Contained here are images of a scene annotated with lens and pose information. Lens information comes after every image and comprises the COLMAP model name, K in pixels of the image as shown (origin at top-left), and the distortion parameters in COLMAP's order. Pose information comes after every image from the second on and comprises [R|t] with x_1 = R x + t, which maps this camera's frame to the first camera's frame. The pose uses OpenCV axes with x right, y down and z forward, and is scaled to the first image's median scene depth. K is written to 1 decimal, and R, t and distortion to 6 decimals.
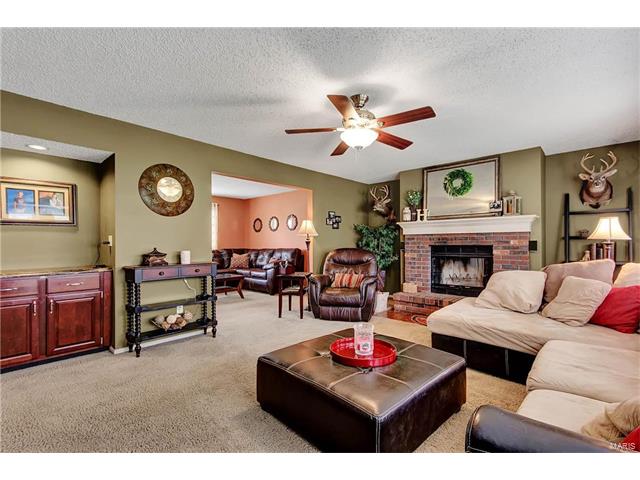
lens RADIAL K [[293.6, 0, 320.8], [0, 293.6, 243.1], [0, 0, 1]] dist [0.005520, 0.000752]
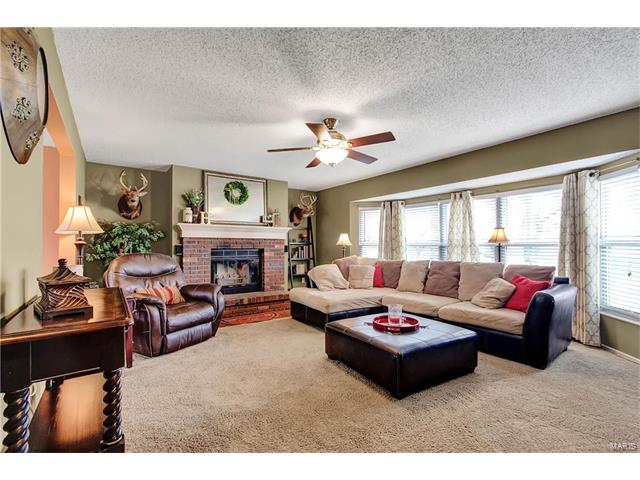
lens RADIAL K [[293.6, 0, 320.4], [0, 293.6, 244.4], [0, 0, 1]] dist [0.005520, 0.000752]
pose [[0.221344, 0.008762, 0.975157, -0.562909], [-0.004137, 0.999959, -0.008046, -0.001599], [-0.975187, -0.002253, 0.221371, 0.443428]]
